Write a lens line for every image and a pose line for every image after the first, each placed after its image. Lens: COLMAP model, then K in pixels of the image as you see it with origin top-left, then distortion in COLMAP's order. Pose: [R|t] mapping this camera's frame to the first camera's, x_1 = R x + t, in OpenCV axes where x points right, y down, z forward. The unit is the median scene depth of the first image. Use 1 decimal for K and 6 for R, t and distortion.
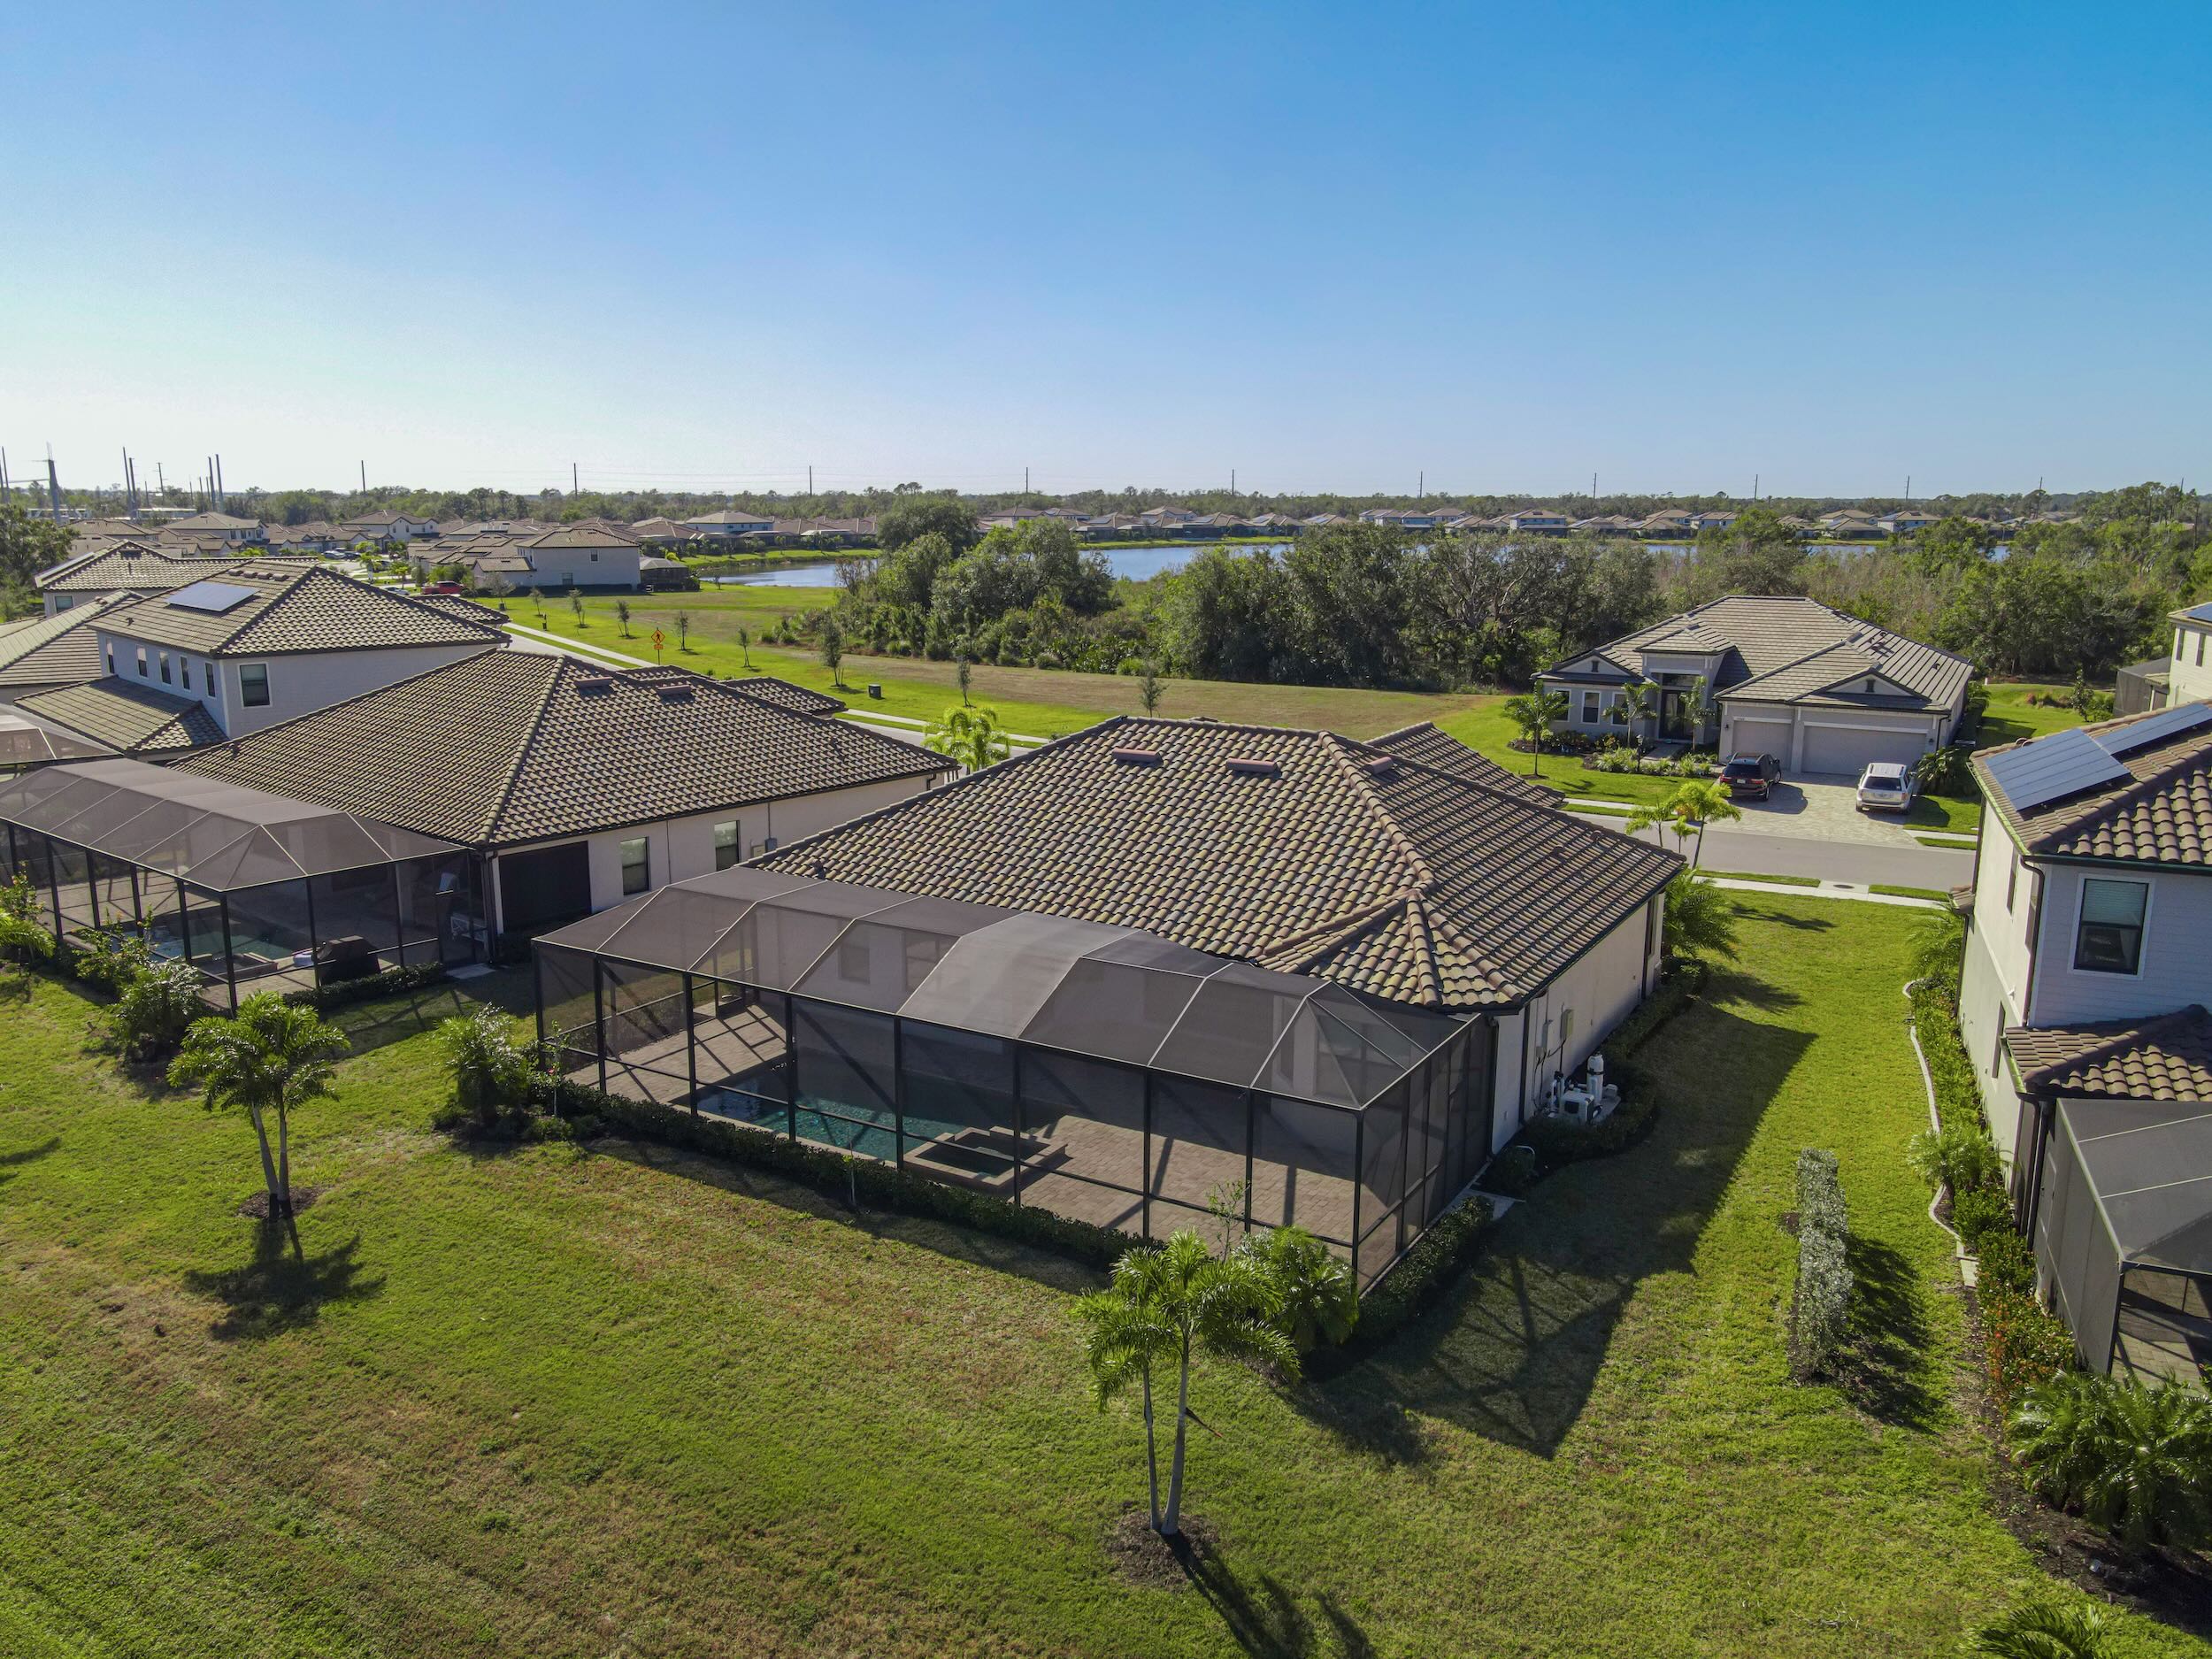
lens RADIAL K [[1655.8, 0, 1090.5], [0, 1655.8, 826.7], [0, 0, 1]] dist [0.011683, 0.005426]
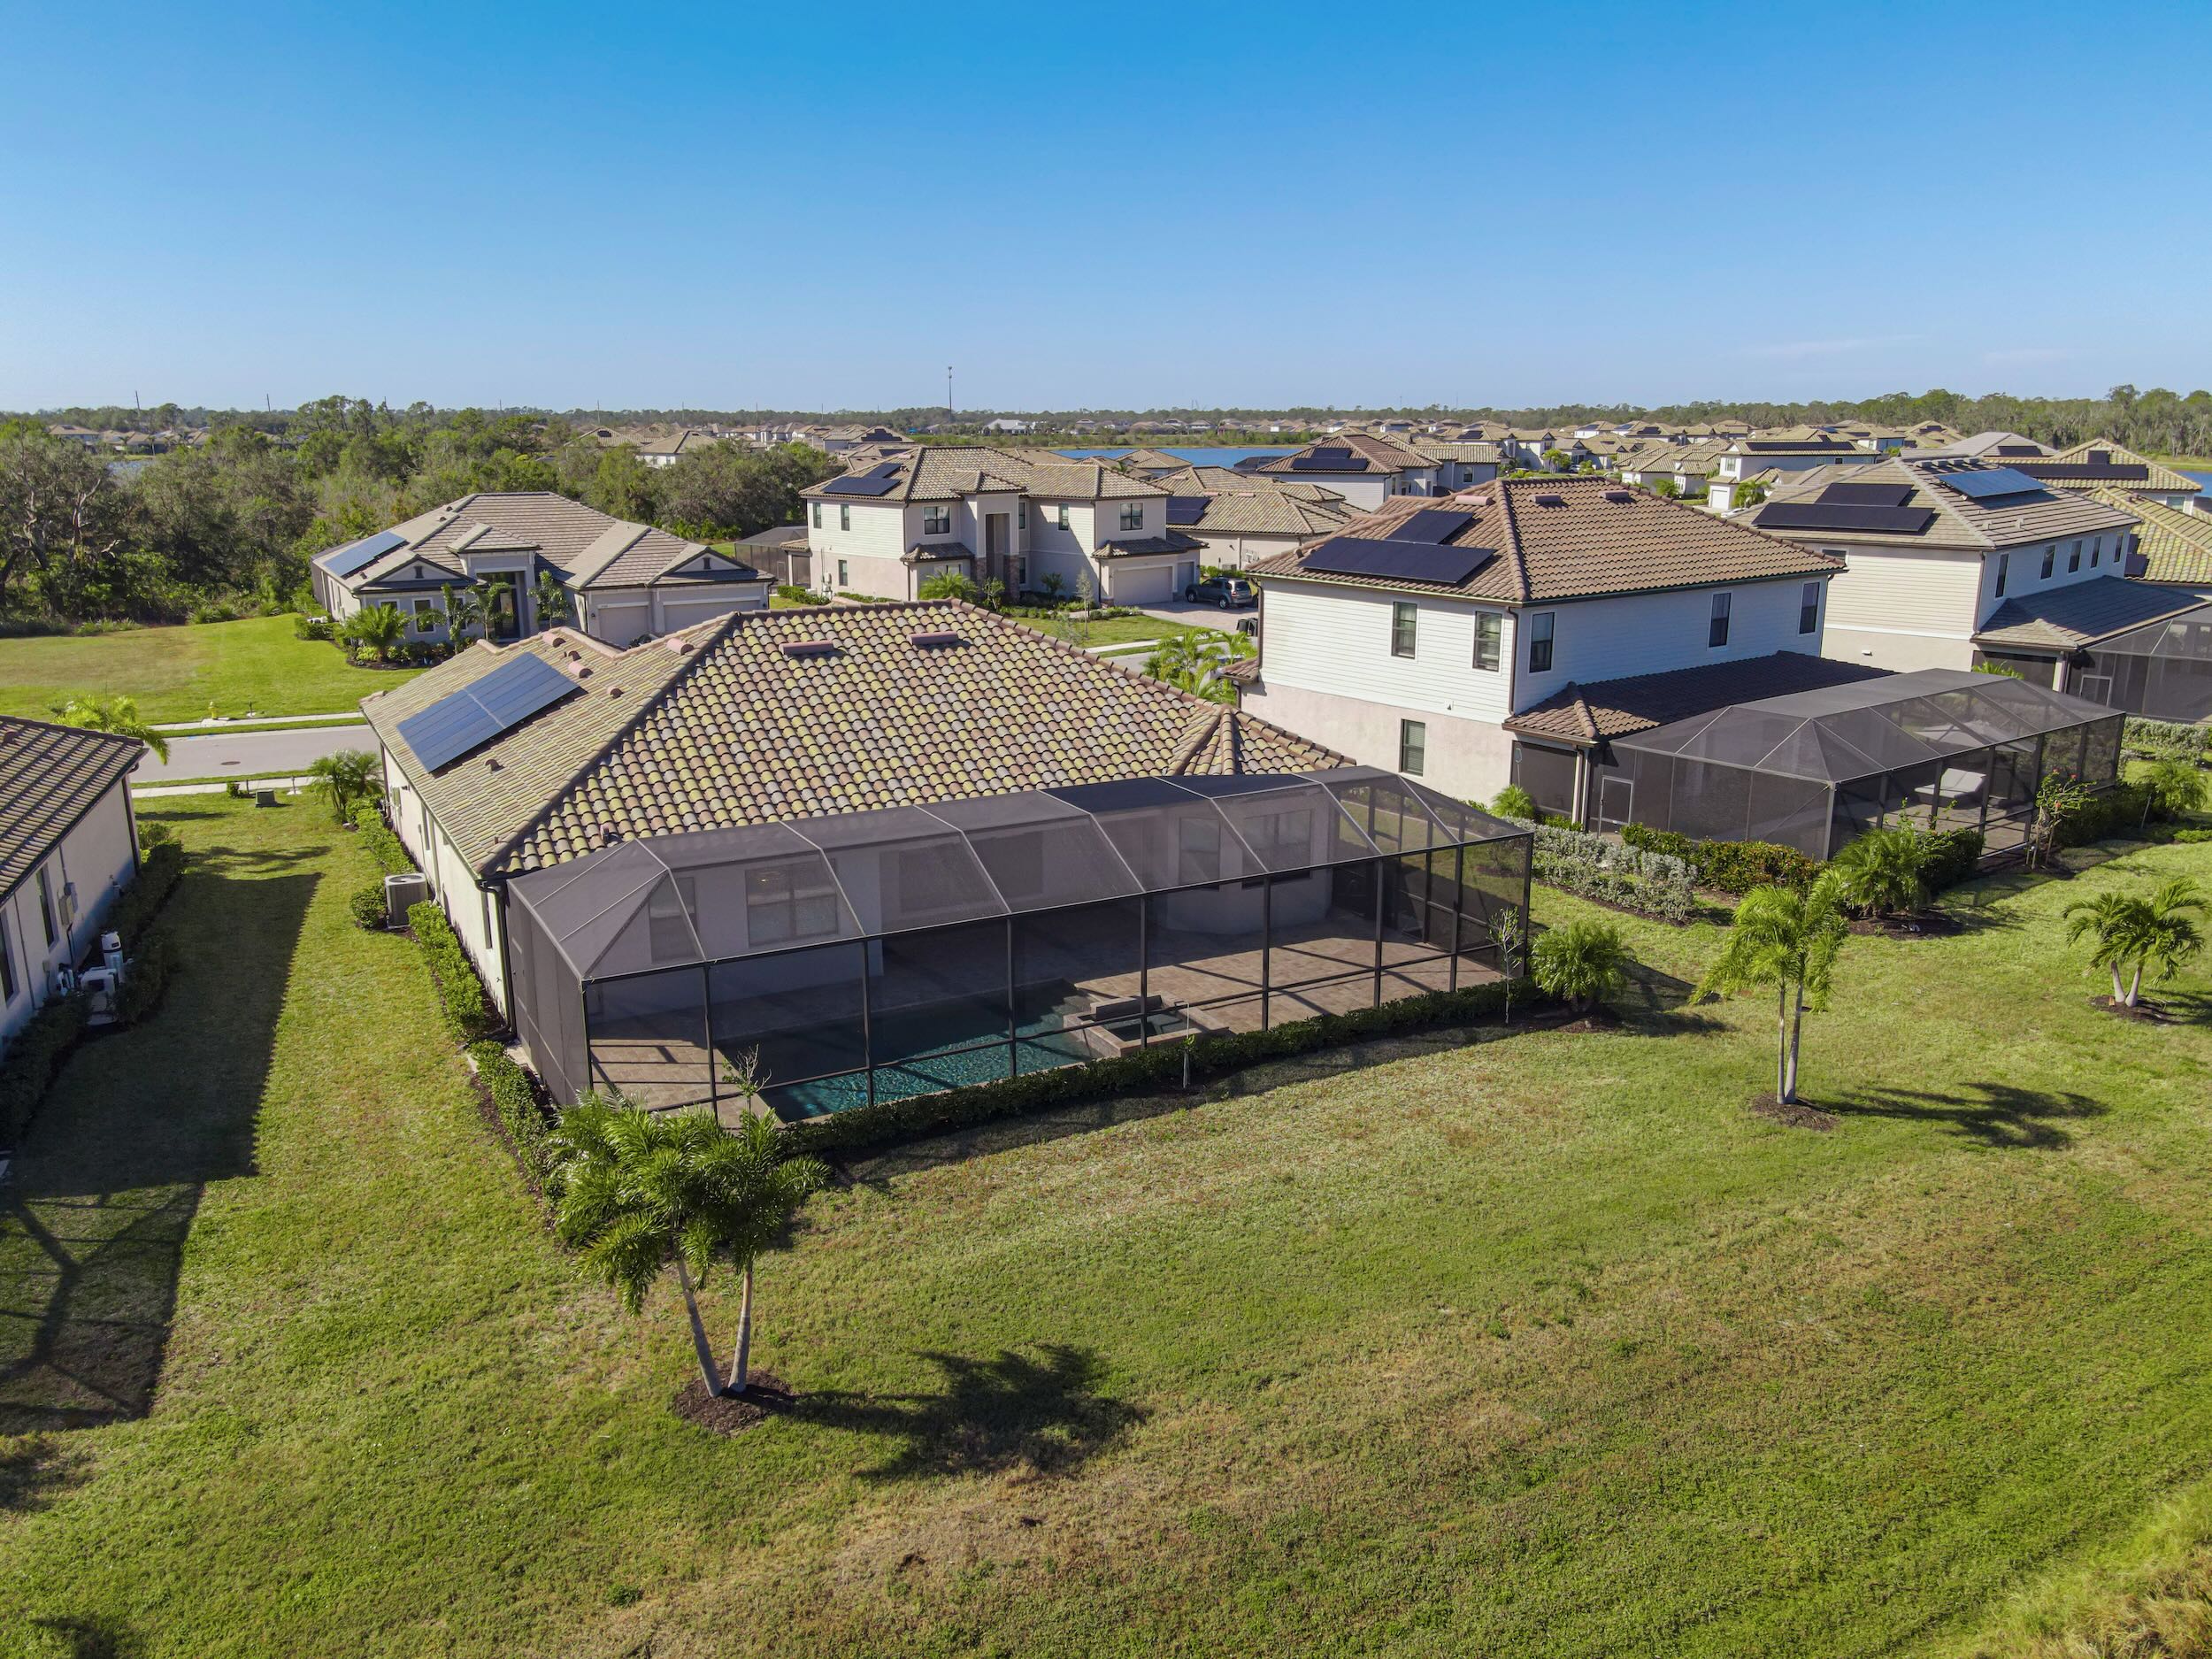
lens RADIAL K [[1655.1, 0, 1090.7], [0, 1655.1, 842.0], [0, 0, 1]] dist [-0.003586, 0.039309]
pose [[0.501465, -0.221574, 0.836324, -0.791267], [0.174553, 0.972682, 0.153038, -0.058410], [-0.847387, 0.069240, 0.526442, 0.438815]]
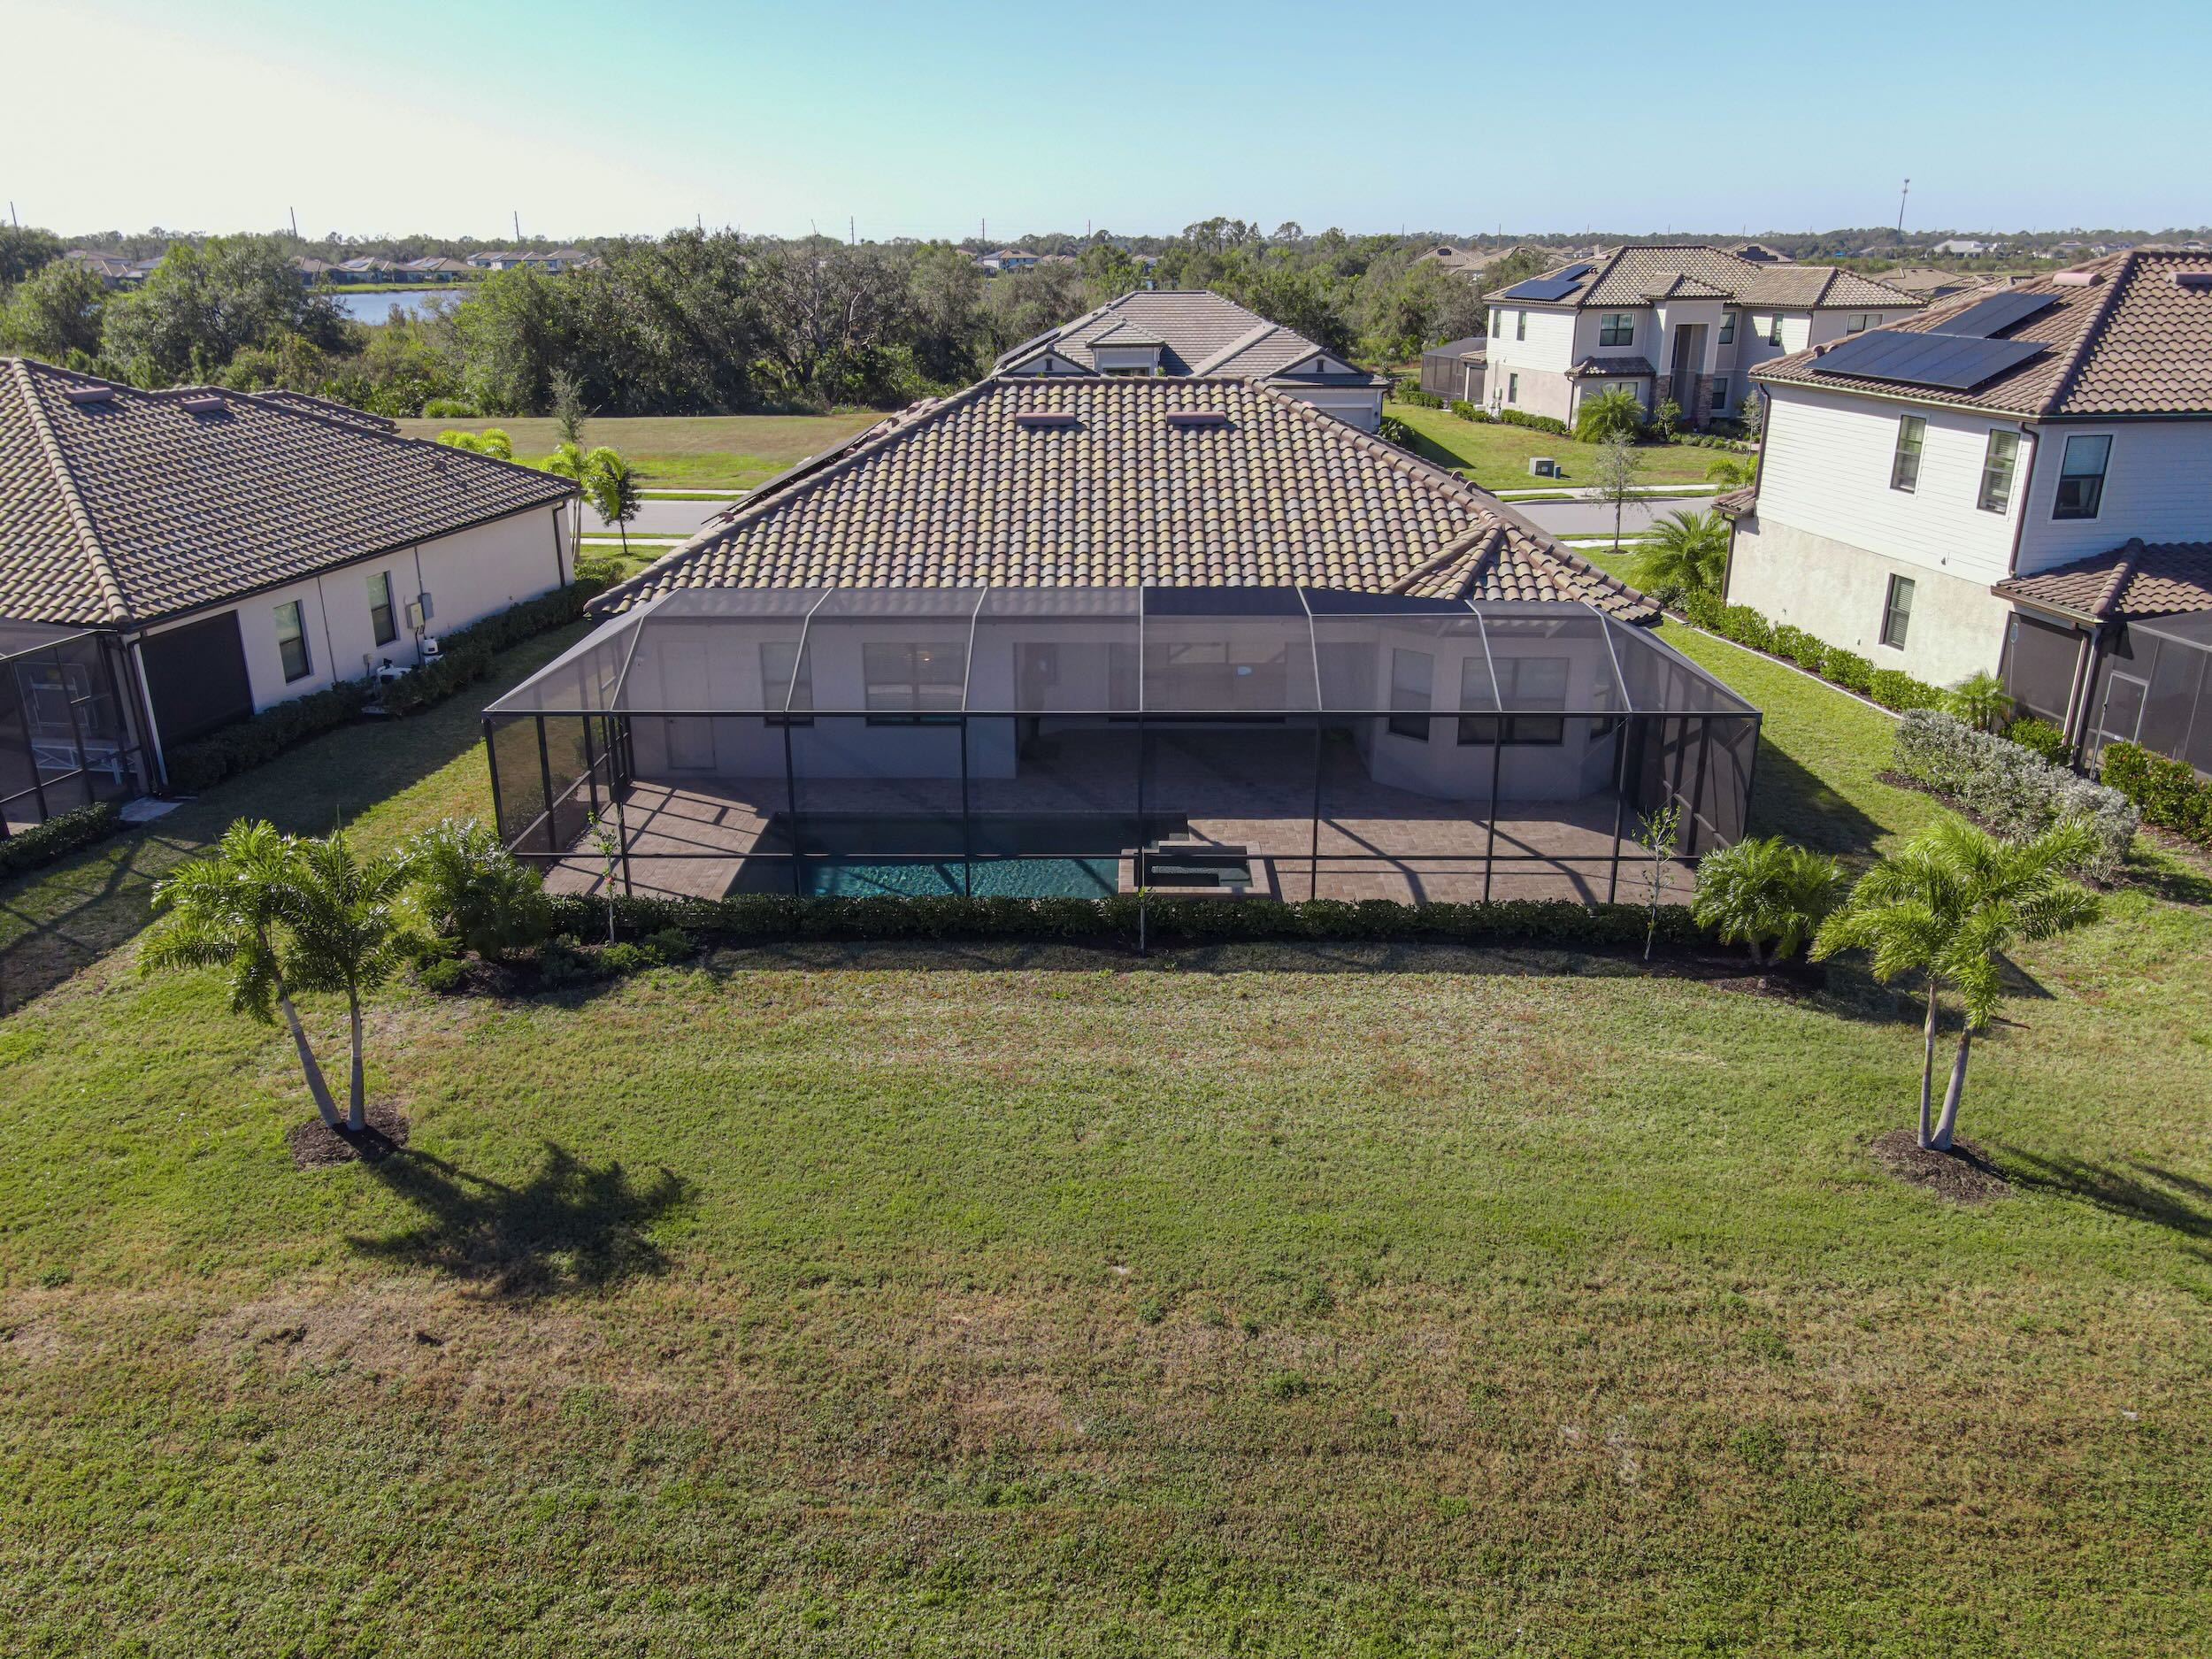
lens RADIAL K [[1655.1, 0, 1090.7], [0, 1655.1, 842.0], [0, 0, 1]] dist [-0.003586, 0.039309]
pose [[0.863940, -0.178182, 0.471019, -0.447934], [0.106500, 0.978804, 0.174930, 0.026855], [-0.492205, -0.100966, 0.864604, 0.263070]]
